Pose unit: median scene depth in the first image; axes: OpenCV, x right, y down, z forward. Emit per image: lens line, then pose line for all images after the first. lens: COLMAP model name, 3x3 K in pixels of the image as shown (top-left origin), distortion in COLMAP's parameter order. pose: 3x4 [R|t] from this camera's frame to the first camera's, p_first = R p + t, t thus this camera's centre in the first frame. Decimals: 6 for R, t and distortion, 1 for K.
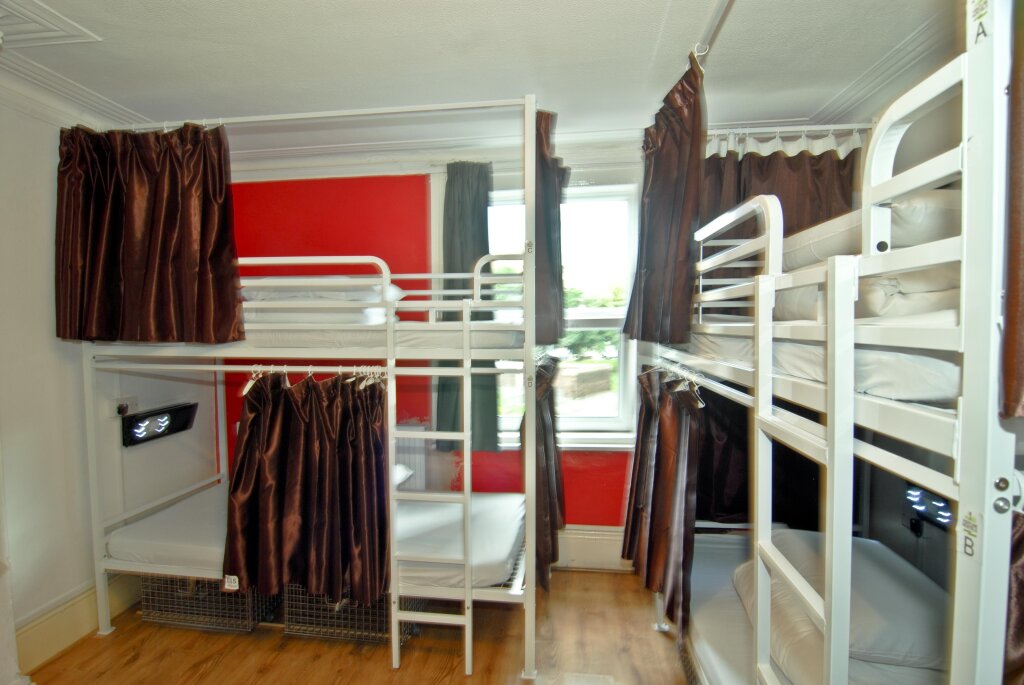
lens RADIAL K [[550.6, 0, 510.3], [0, 550.6, 346.9], [0, 0, 1]] dist [-0.004295, -0.002039]
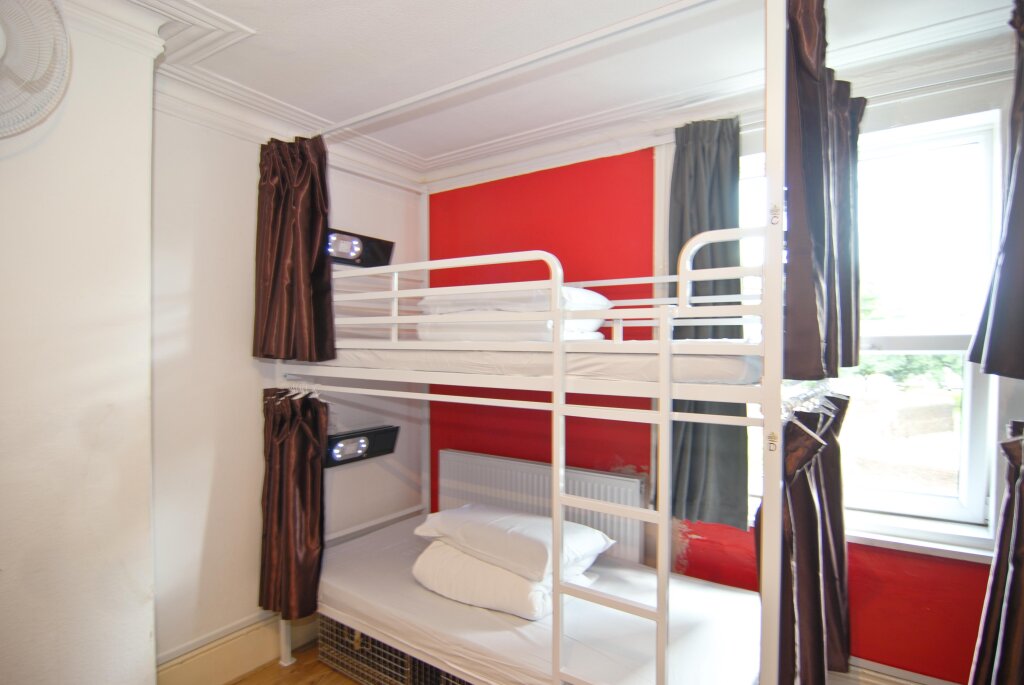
lens RADIAL K [[567.1, 0, 511.6], [0, 567.1, 348.3], [0, 0, 1]] dist [-0.005728, -0.001501]
pose [[0.883739, 0.011242, -0.467845, 0.069846], [-0.026599, 0.999302, -0.026233, -0.013633], [0.467223, 0.035628, 0.883421, 0.314993]]
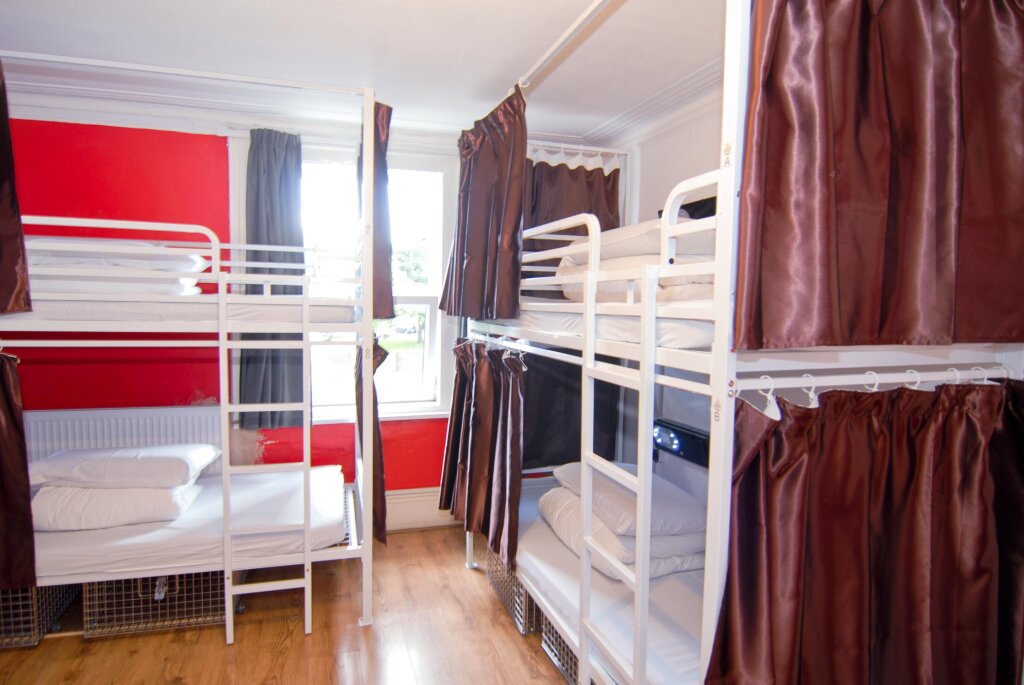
lens RADIAL K [[577.4, 0, 512.0], [0, 577.4, 342.5], [0, 0, 1]] dist [-0.000665, -0.000614]
pose [[0.907524, -0.006787, 0.419945, -0.174609], [-0.005035, 0.999622, 0.027037, 0.009003], [-0.419970, -0.026651, 0.907147, -0.142574]]
